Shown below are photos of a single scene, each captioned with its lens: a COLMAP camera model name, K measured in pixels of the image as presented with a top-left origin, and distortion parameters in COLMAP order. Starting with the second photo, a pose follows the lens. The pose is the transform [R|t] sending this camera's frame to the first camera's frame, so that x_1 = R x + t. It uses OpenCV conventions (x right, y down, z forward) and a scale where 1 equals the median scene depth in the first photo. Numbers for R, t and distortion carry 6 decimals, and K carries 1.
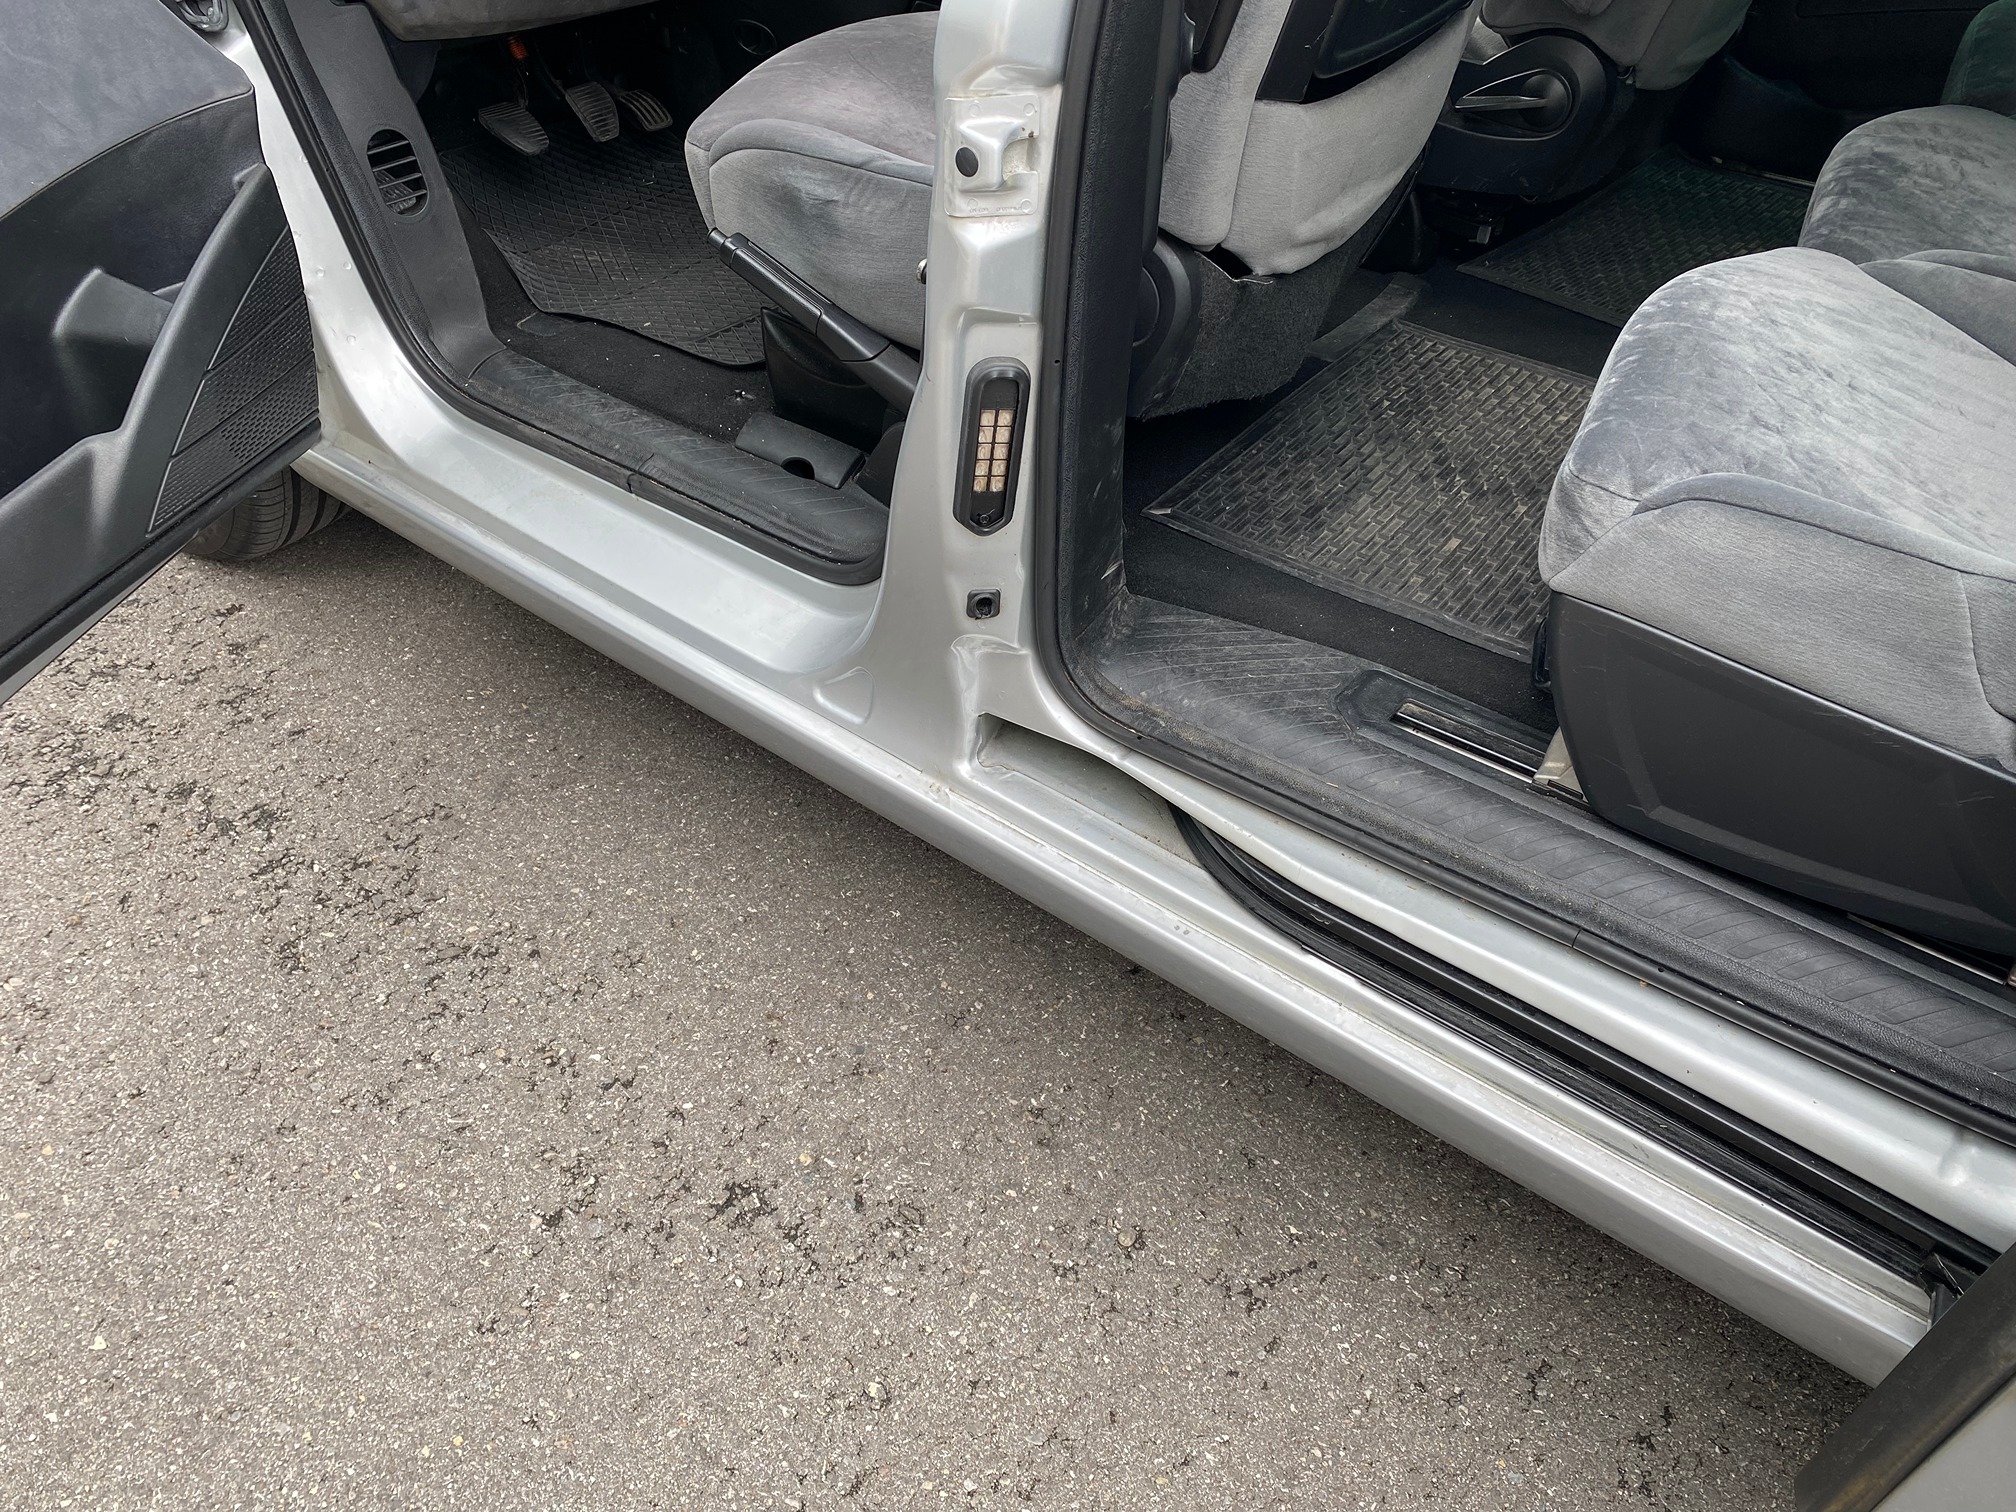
lens RADIAL K [[1580.3, 0, 1006.2], [0, 1580.3, 742.0], [0, 0, 1]] dist [0.034083, -0.001473]
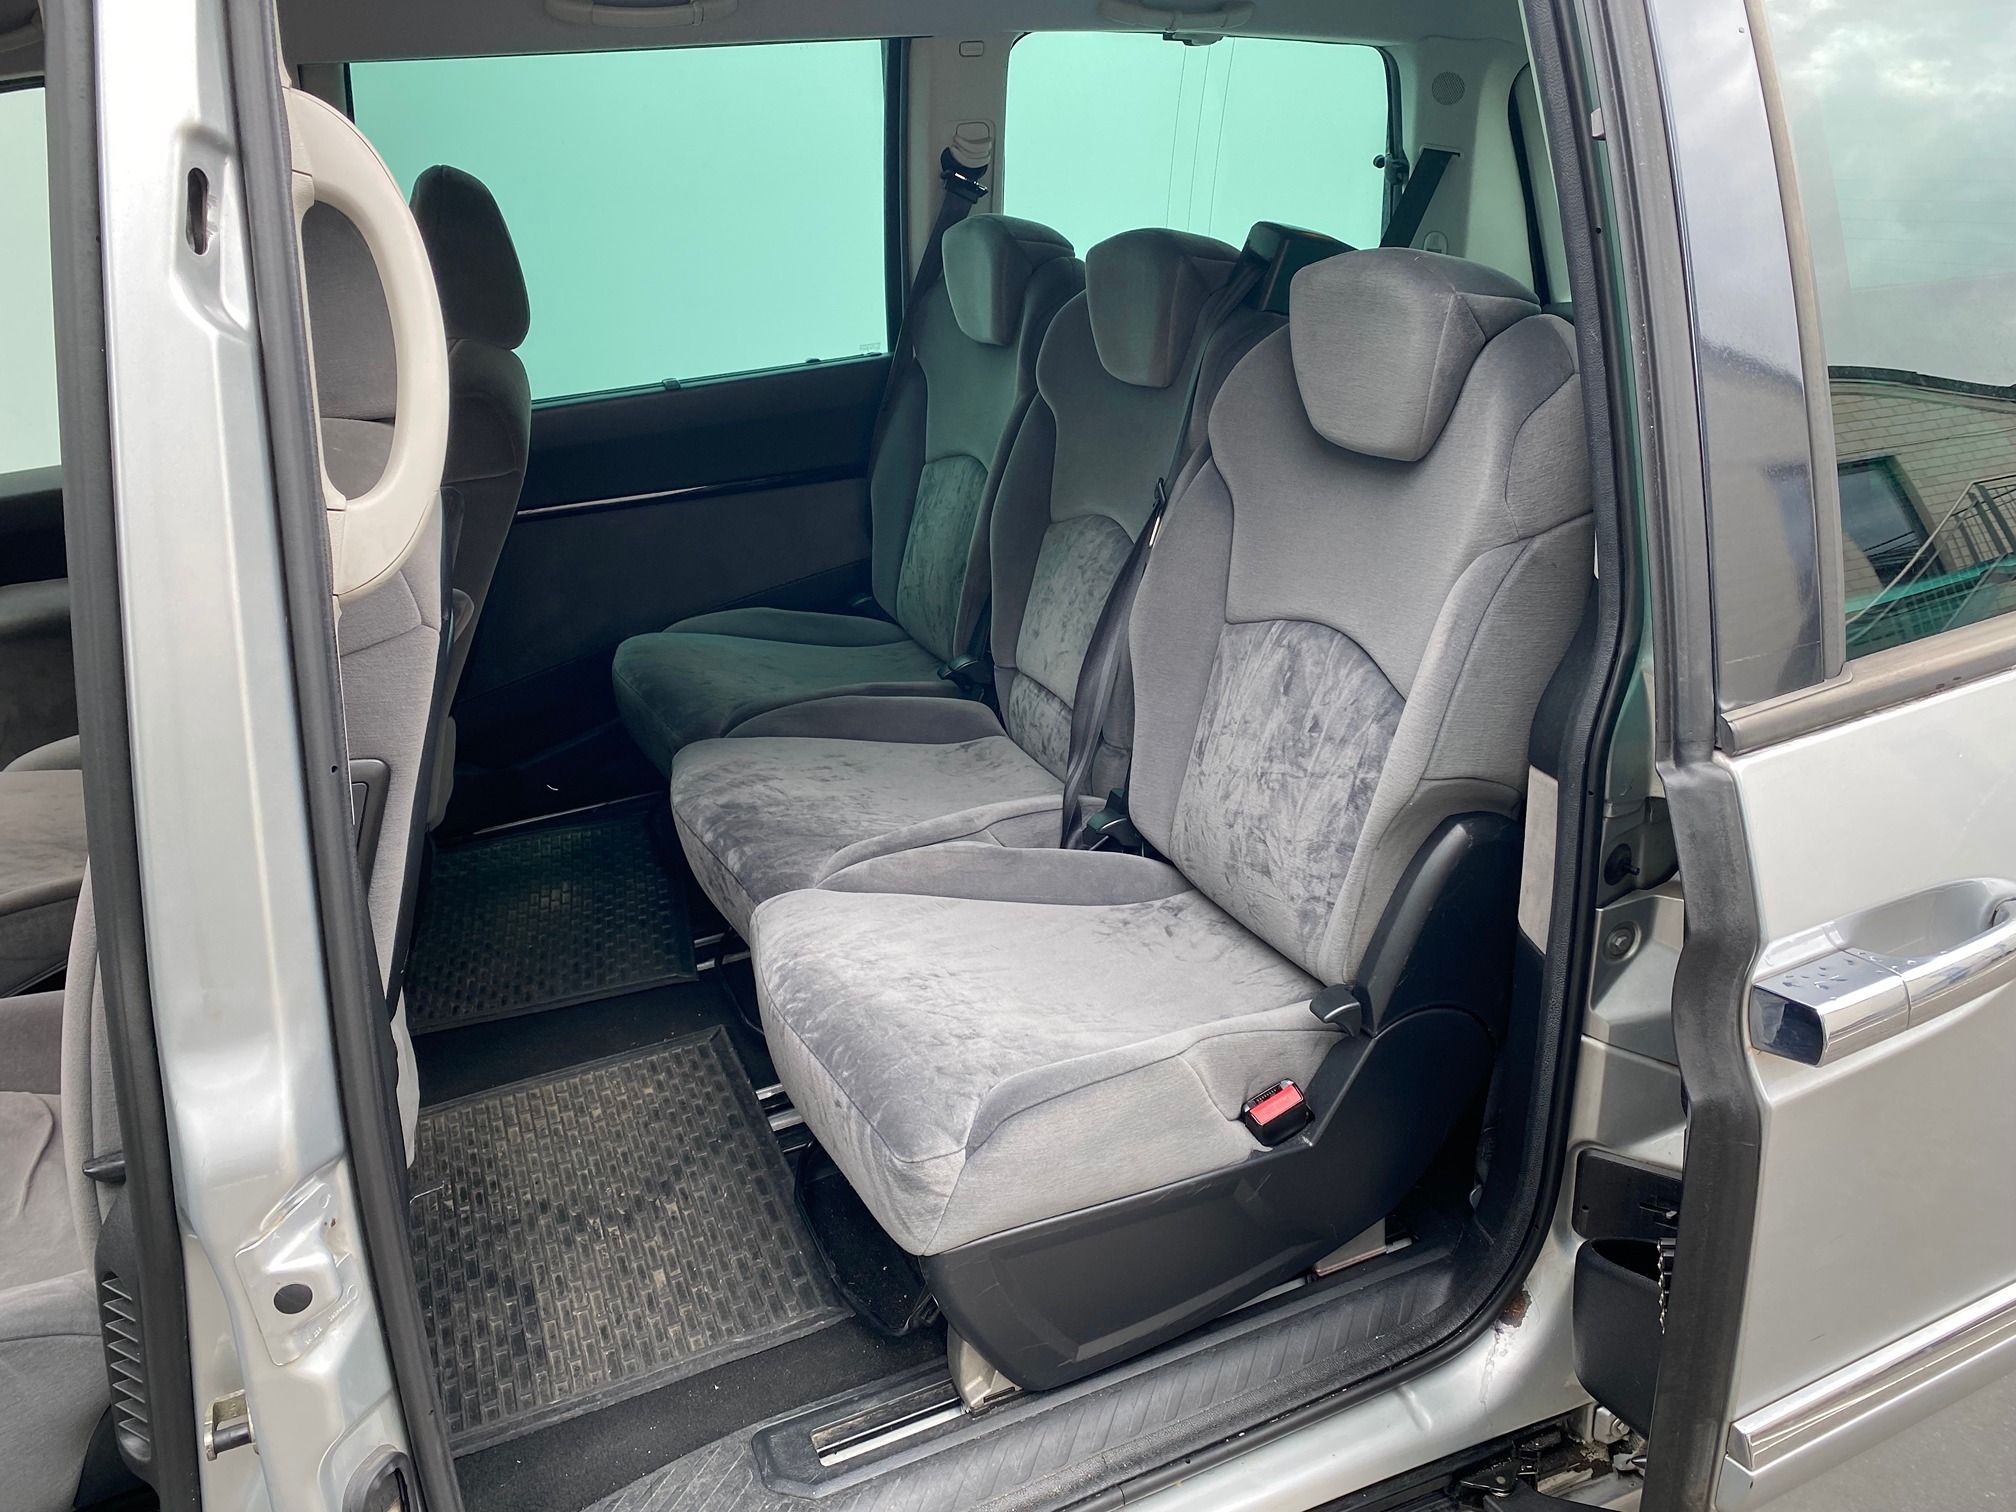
lens RADIAL K [[1543.3, 0, 1025.9], [0, 1543.3, 746.1], [0, 0, 1]] dist [-0.000674, 0.011029]
pose [[0.501036, -0.376738, 0.779122, -0.276810], [0.616348, 0.787318, -0.015658, -0.276167], [-0.607518, 0.488055, 0.626677, 0.113190]]
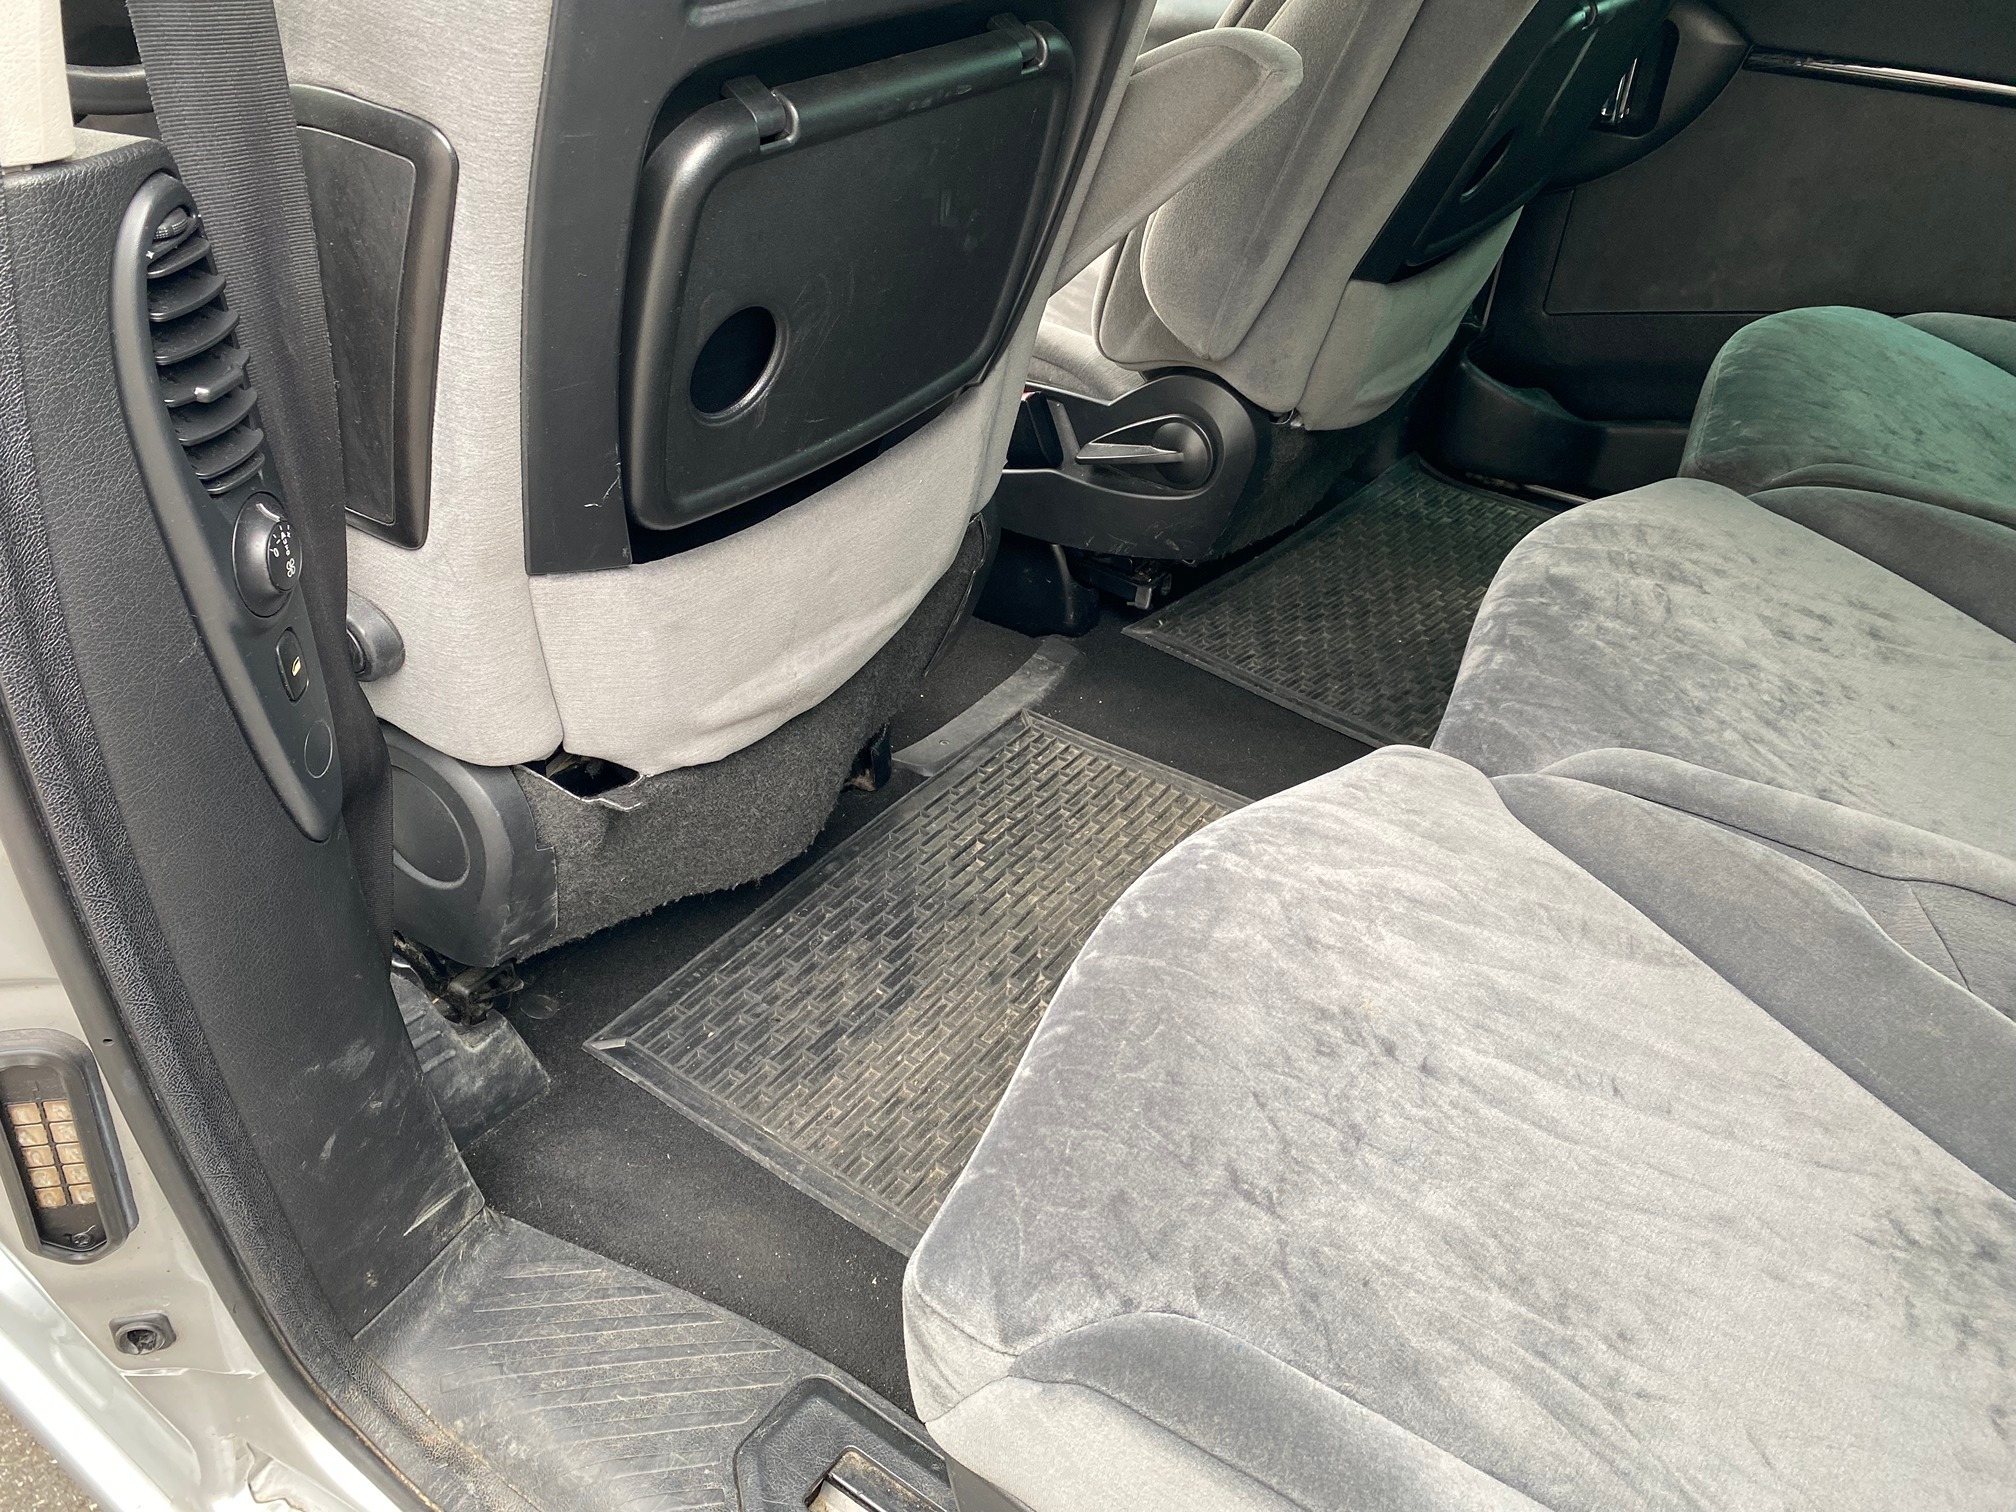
lens RADIAL K [[1546.3, 0, 989.6], [0, 1546.3, 756.0], [0, 0, 1]] dist [0.061487, -0.059521]
pose [[0.999781, -0.009221, 0.018772, 0.315996], [0.010875, 0.995877, -0.090054, -0.259524], [-0.017864, 0.090239, 0.995760, 0.359767]]
